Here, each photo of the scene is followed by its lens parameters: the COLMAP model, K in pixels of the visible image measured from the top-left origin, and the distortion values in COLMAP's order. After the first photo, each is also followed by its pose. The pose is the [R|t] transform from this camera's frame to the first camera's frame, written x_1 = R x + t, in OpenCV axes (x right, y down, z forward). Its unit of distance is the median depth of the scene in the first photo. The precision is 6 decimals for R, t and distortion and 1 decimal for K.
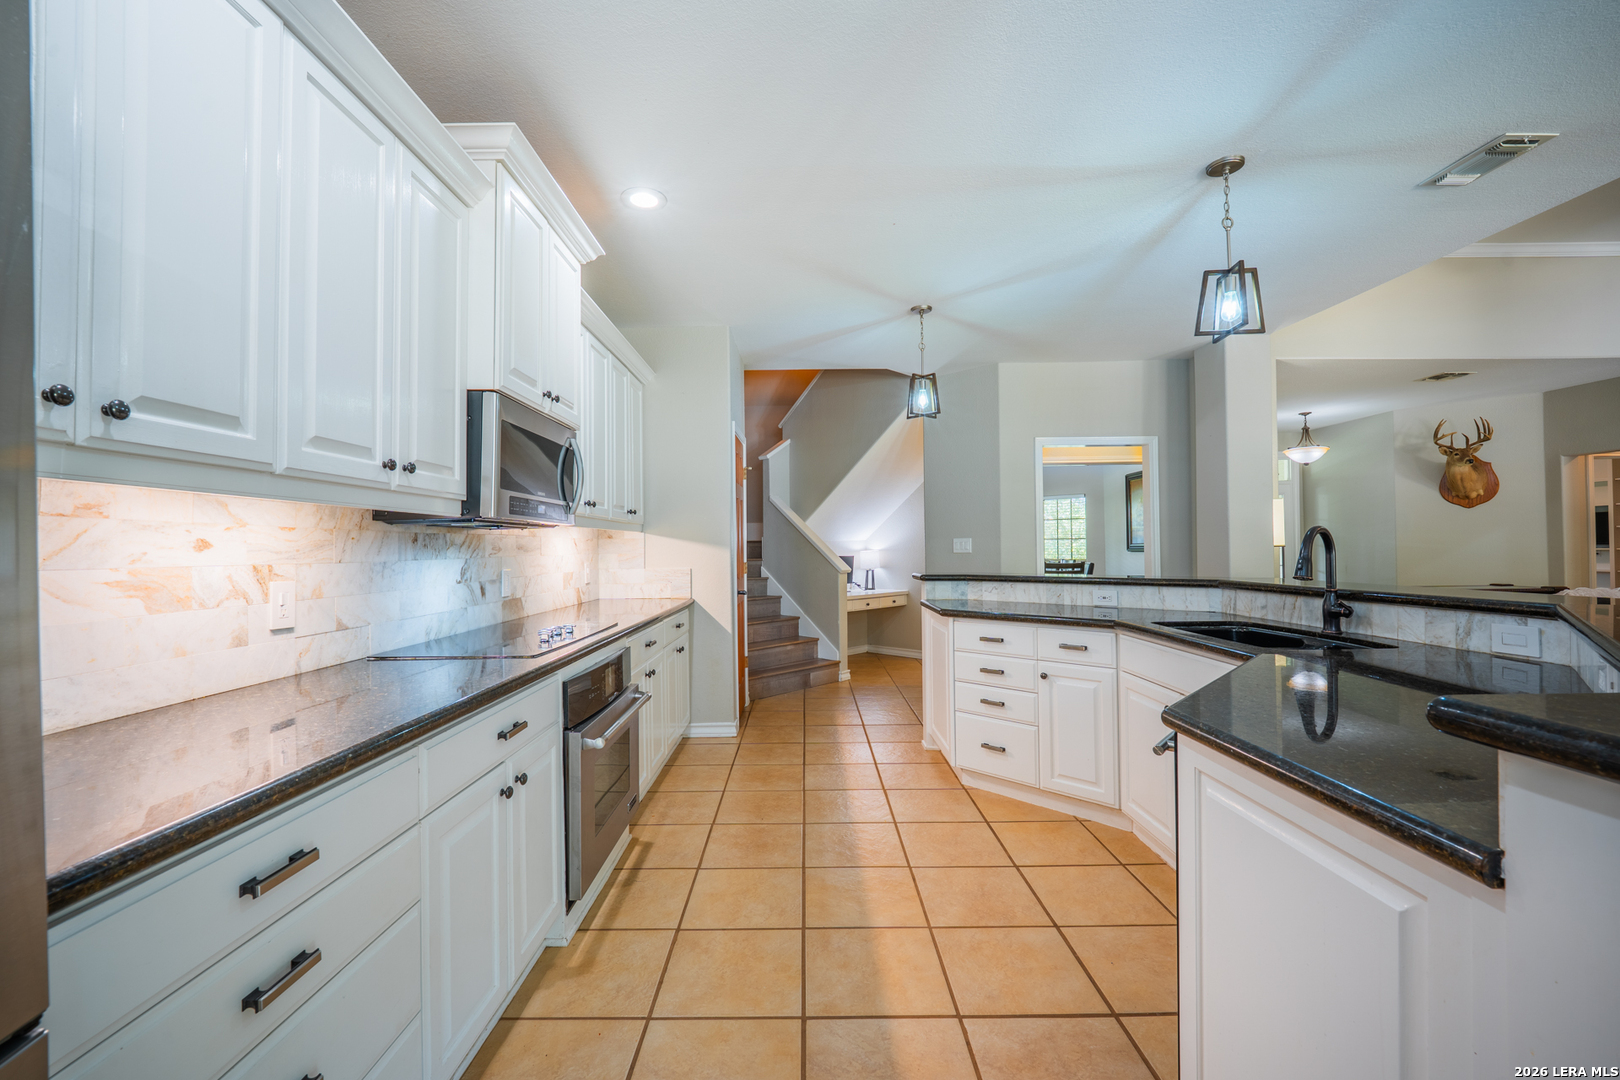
lens RADIAL K [[663.4, 0, 798.4], [0, 663.4, 541.4], [0, 0, 1]] dist [-0.005710, -0.001876]
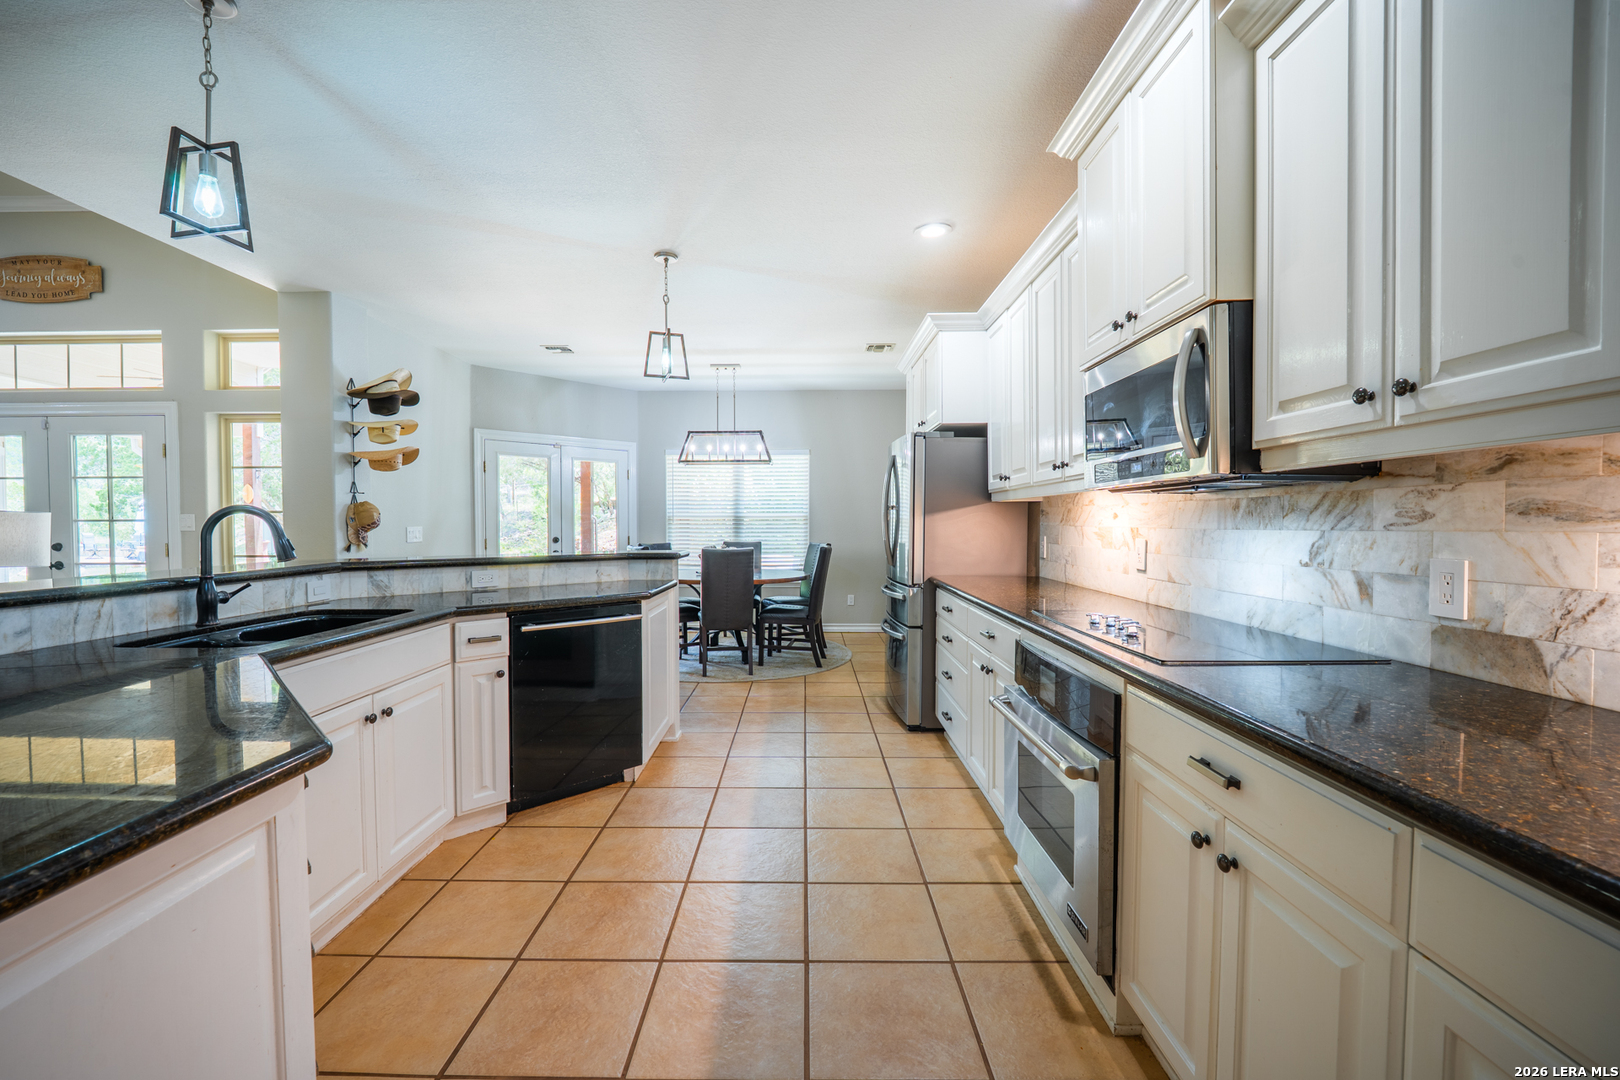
lens RADIAL K [[663.4, 0, 797.3], [0, 663.4, 542.9], [0, 0, 1]] dist [-0.005710, -0.001876]
pose [[-0.999905, 0.013588, 0.002483, 0.009953], [0.013637, 0.999691, 0.020801, 0.018036], [-0.002200, 0.020833, -0.999781, 1.687221]]
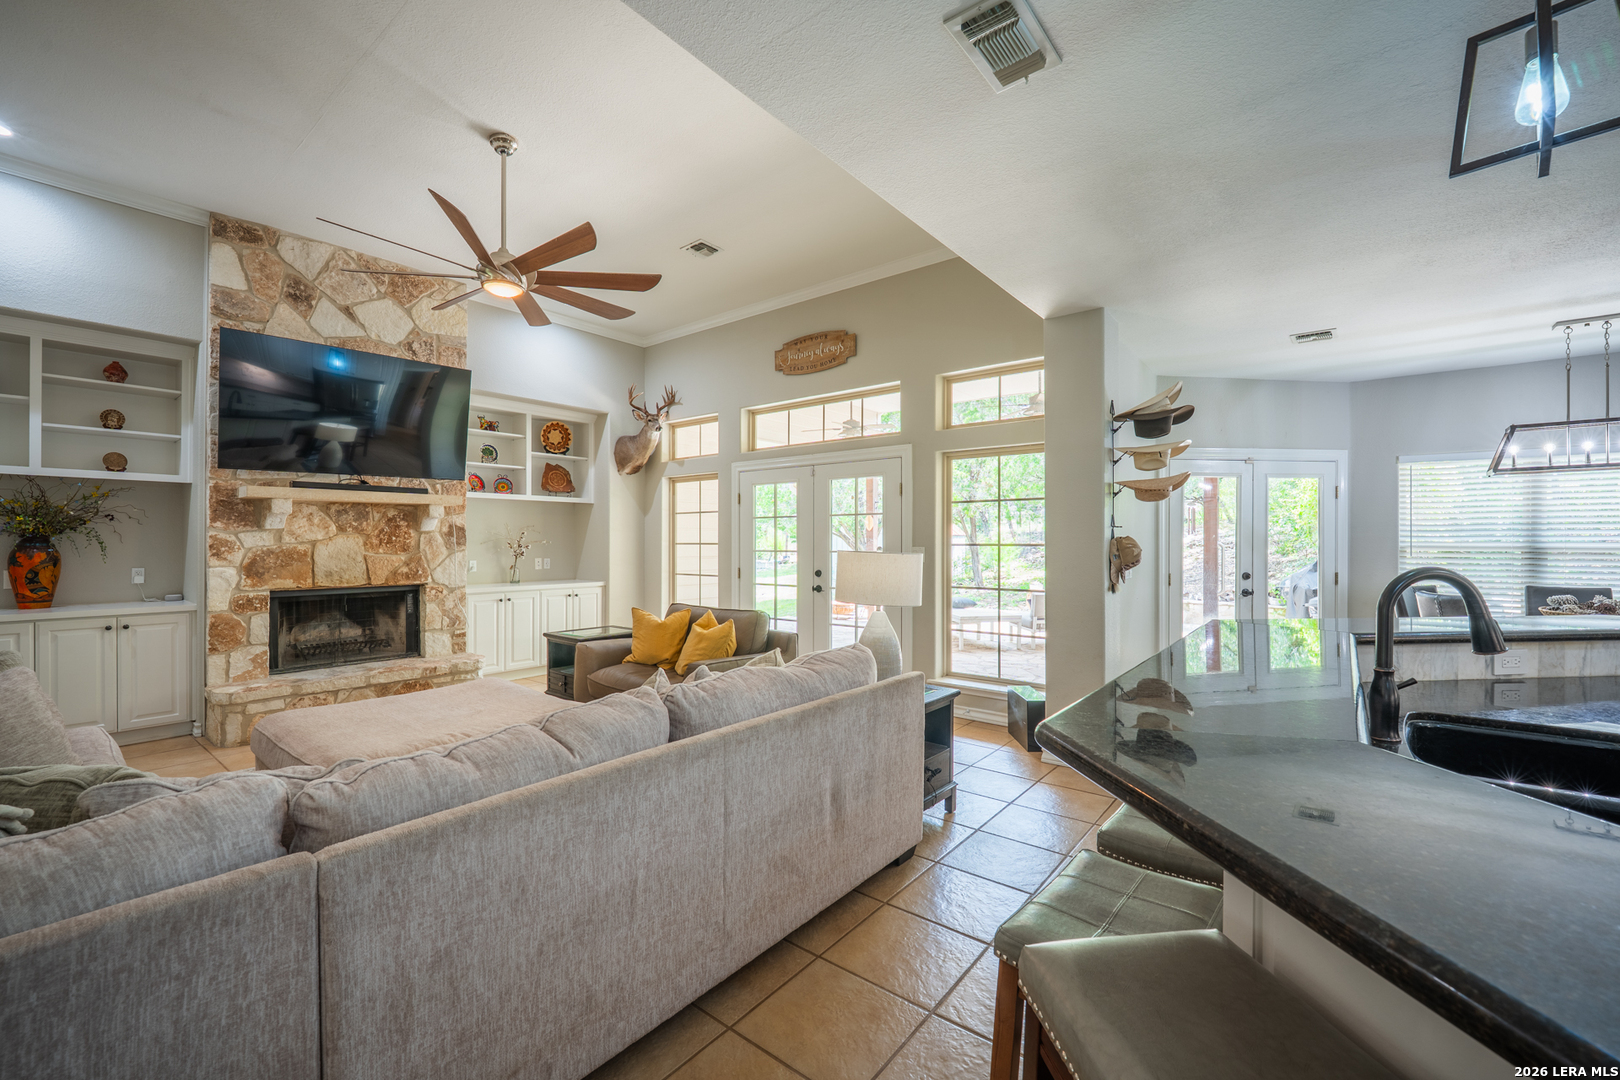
lens RADIAL K [[663.4, 0, 800.8], [0, 663.4, 541.1], [0, 0, 1]] dist [-0.005710, -0.001876]
pose [[-0.782383, 0.011623, 0.622689, 0.757742], [0.002219, 0.999872, -0.015876, -0.034944], [-0.622793, -0.011039, -0.782308, 1.632097]]
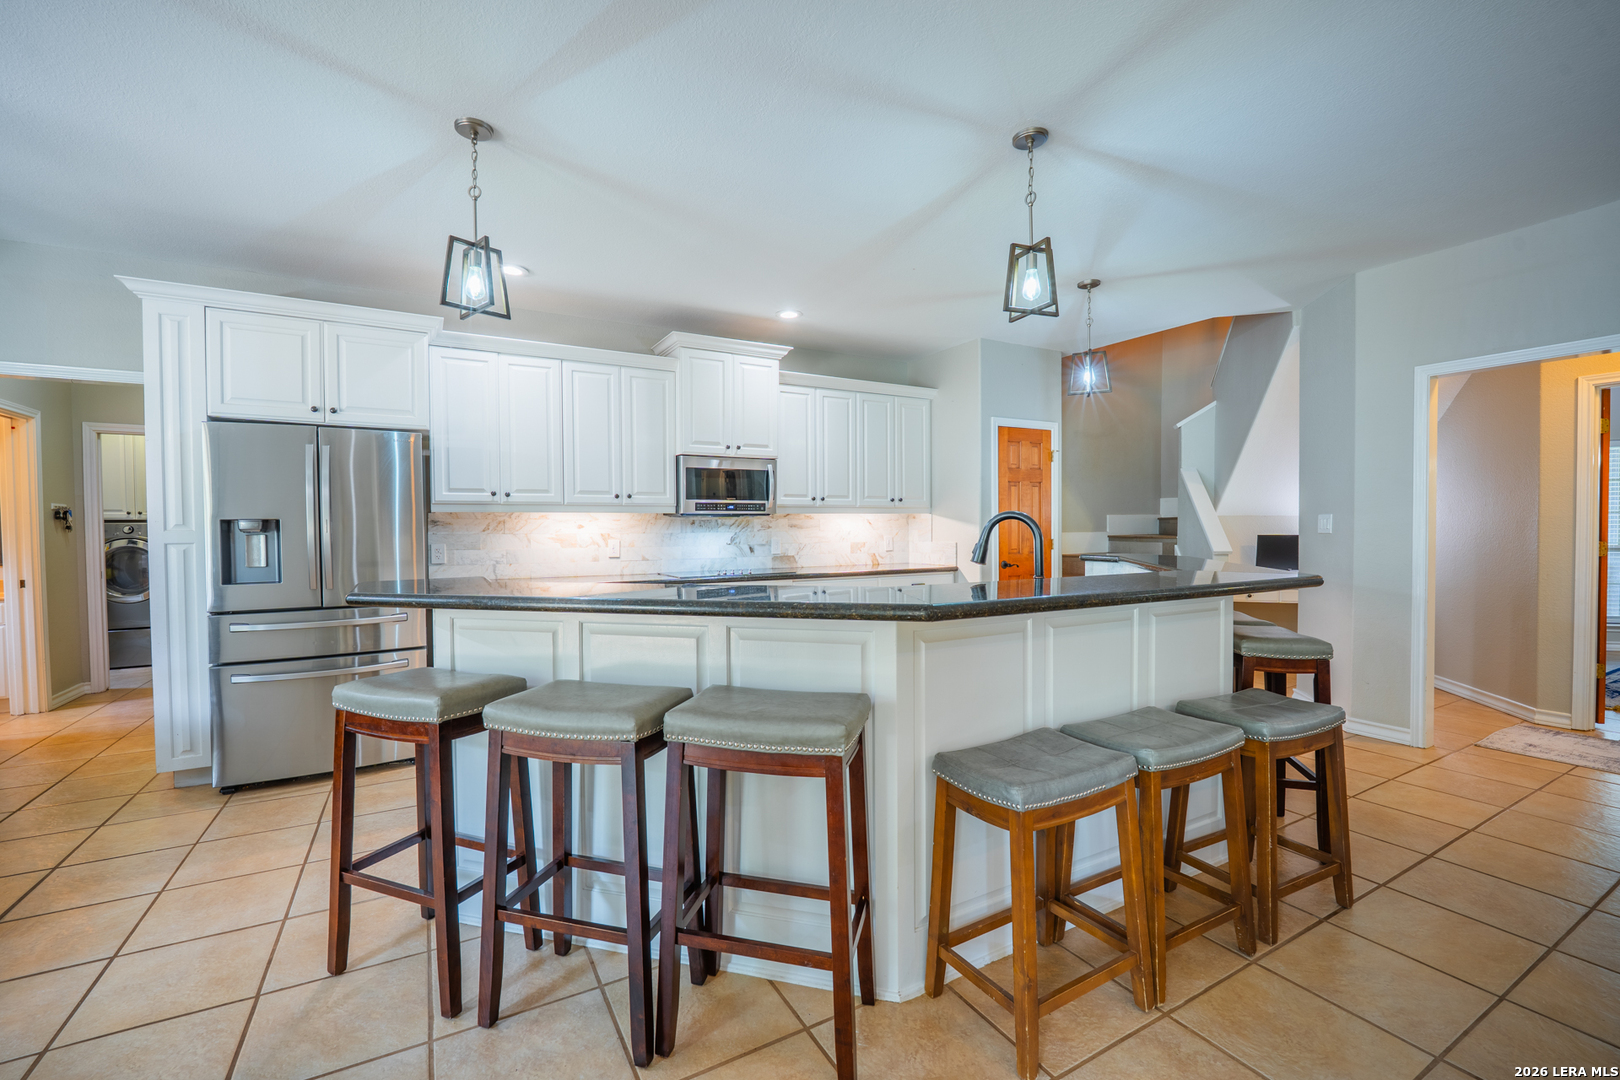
lens RADIAL K [[663.4, 0, 795.2], [0, 663.4, 539.1], [0, 0, 1]] dist [-0.005710, -0.001876]
pose [[0.492414, 0.023433, -0.870045, 1.297233], [0.010680, 0.999400, 0.032962, -0.016000], [0.870295, -0.025523, 0.491868, 0.204648]]
